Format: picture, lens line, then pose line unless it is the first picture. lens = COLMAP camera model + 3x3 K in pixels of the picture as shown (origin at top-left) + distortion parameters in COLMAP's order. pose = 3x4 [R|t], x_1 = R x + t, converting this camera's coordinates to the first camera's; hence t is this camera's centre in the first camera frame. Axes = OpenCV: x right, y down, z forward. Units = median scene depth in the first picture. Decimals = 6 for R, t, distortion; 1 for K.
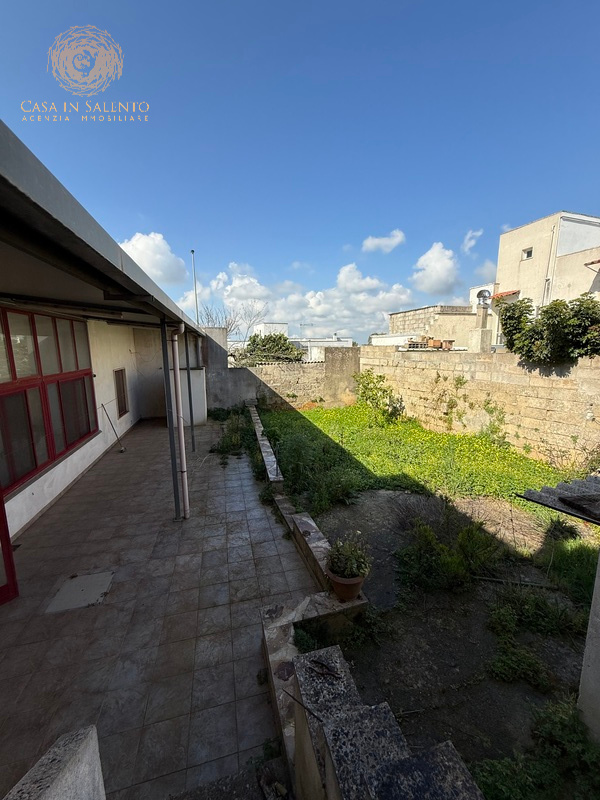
lens RADIAL K [[317.4, 0, 300.8], [0, 317.4, 400.3], [0, 0, 1]] dist [0.000506, 0.000365]
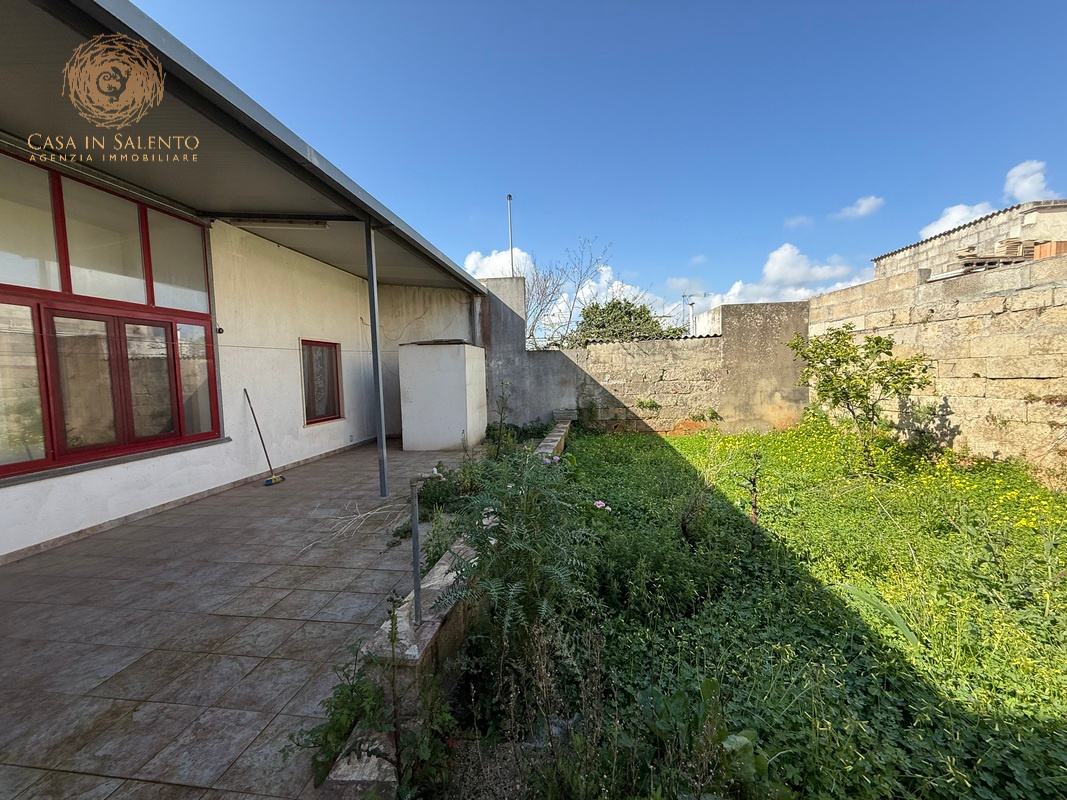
lens RADIAL K [[423.4, 0, 530.0], [0, 423.4, 399.0], [0, 0, 1]] dist [0.000506, 0.000365]
pose [[0.926333, 0.004249, -0.376682, 0.075545], [-0.041449, 0.995015, -0.090708, 0.068389], [0.374419, 0.099639, 0.921891, 0.495155]]
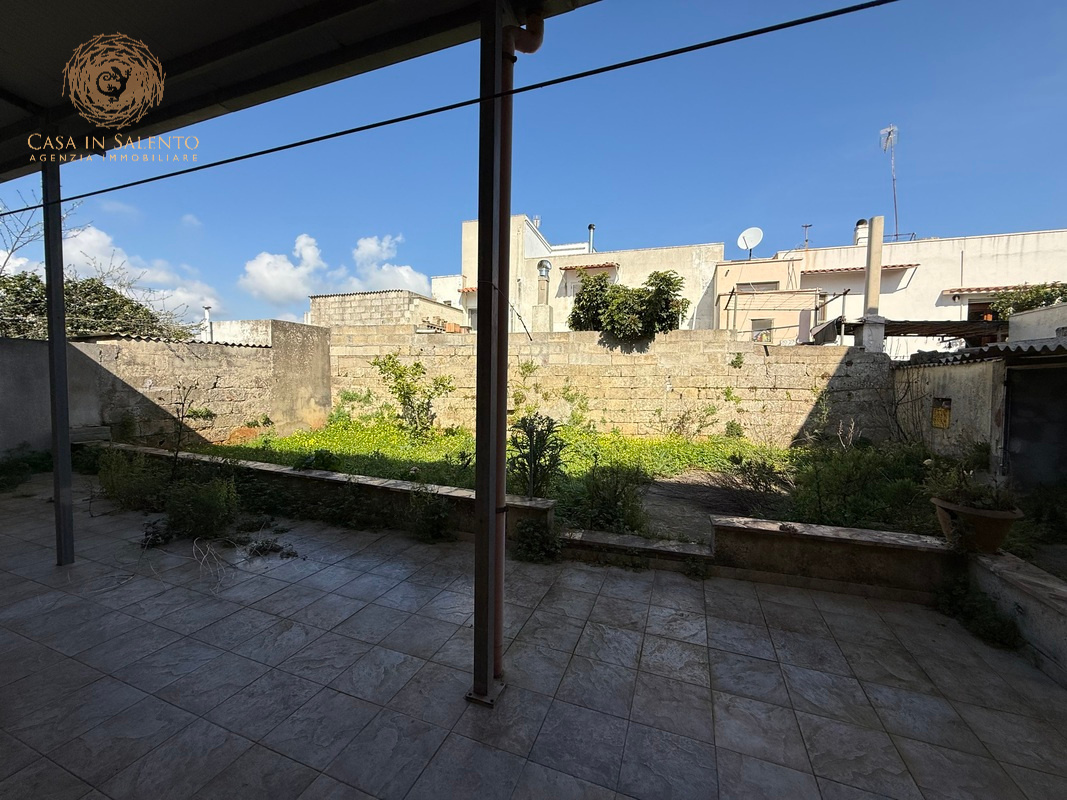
lens RADIAL K [[423.4, 0, 530.9], [0, 423.4, 399.8], [0, 0, 1]] dist [0.000506, 0.000365]
pose [[0.578448, -0.024276, 0.815358, -0.387723], [0.119904, 0.991230, -0.055552, 0.085088], [-0.806859, 0.129899, 0.576286, 0.421161]]
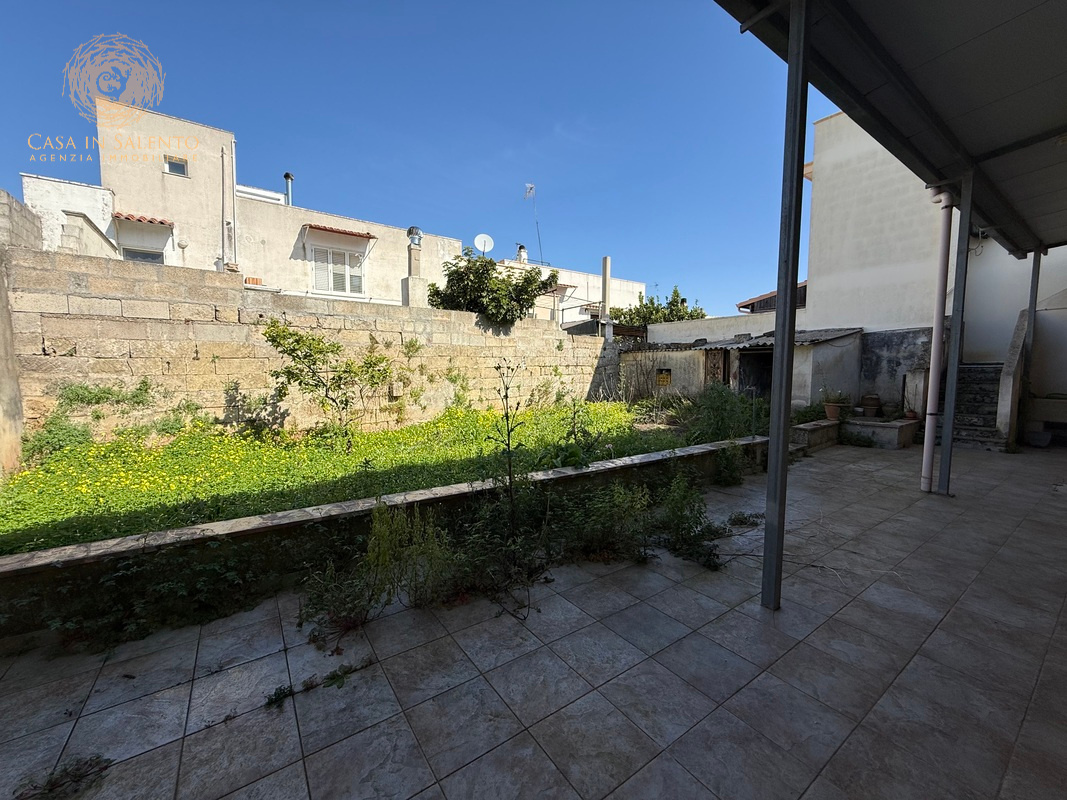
lens RADIAL K [[423.4, 0, 528.9], [0, 423.4, 400.4], [0, 0, 1]] dist [0.000506, 0.000365]
pose [[-0.343759, -0.069528, 0.936480, -0.511800], [0.160602, 0.978209, 0.131579, -0.027753], [-0.925222, 0.195633, -0.325102, 1.167283]]
